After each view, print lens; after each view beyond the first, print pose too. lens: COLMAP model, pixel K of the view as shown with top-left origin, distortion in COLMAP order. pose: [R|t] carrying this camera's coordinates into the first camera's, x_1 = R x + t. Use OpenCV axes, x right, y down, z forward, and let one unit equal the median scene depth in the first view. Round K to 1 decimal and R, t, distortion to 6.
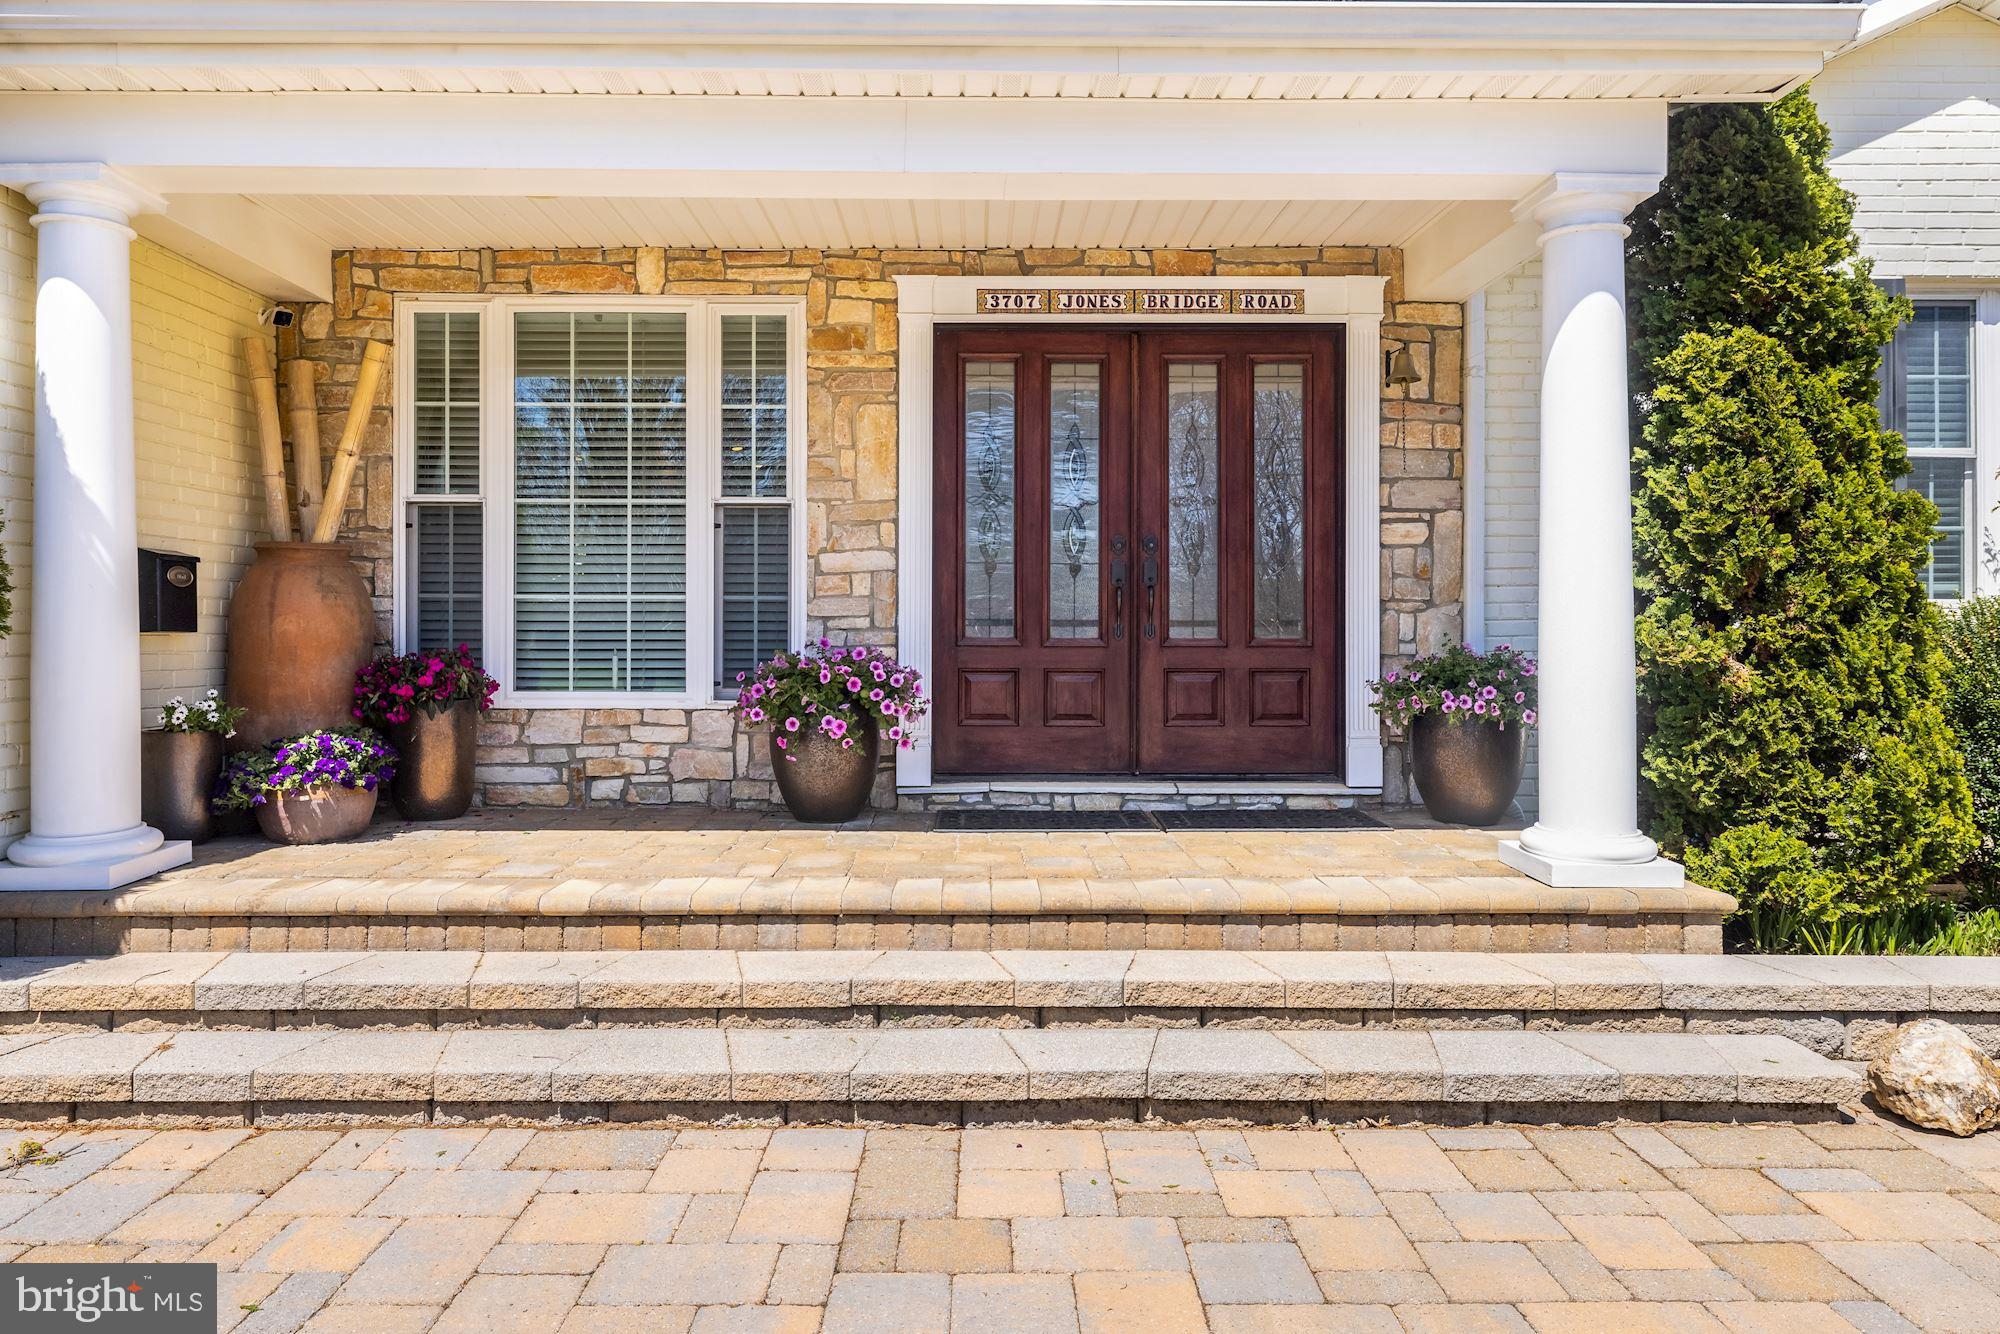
lens RADIAL K [[1258.2, 0, 996.9], [0, 1258.2, 632.5], [0, 0, 1]] dist [0.000765, 0.000157]
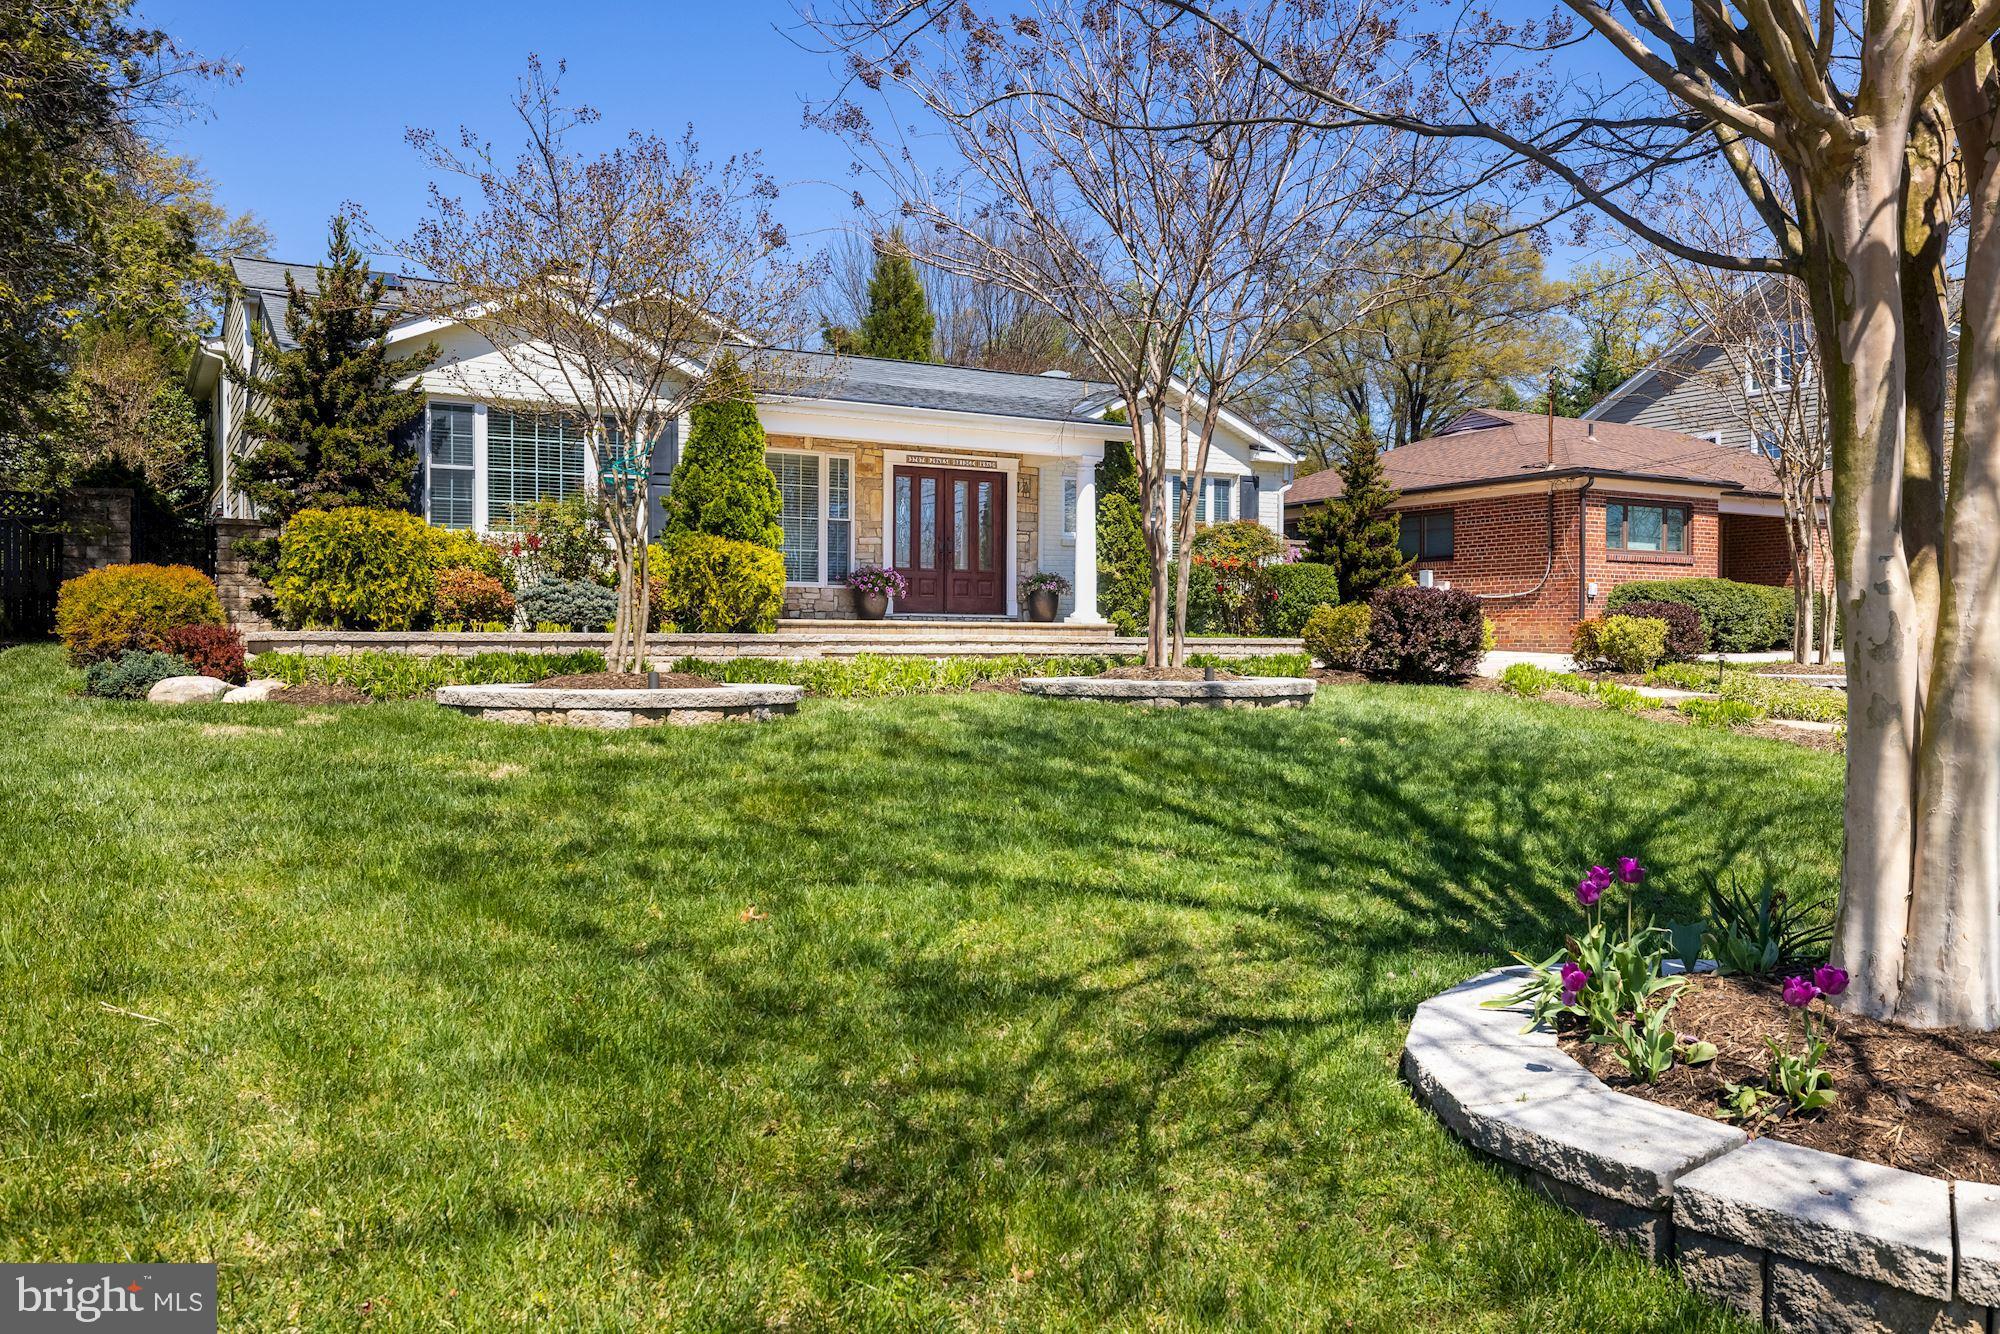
lens RADIAL K [[1561.5, 0, 998.8], [0, 1561.5, 667.3], [0, 0, 1]] dist [-0.003772, 0.000380]
pose [[0.860091, -0.005181, 0.510115, -1.792453], [-0.001127, 0.999927, 0.012056, 0.205894], [-0.510140, -0.010945, 0.860022, -2.444966]]
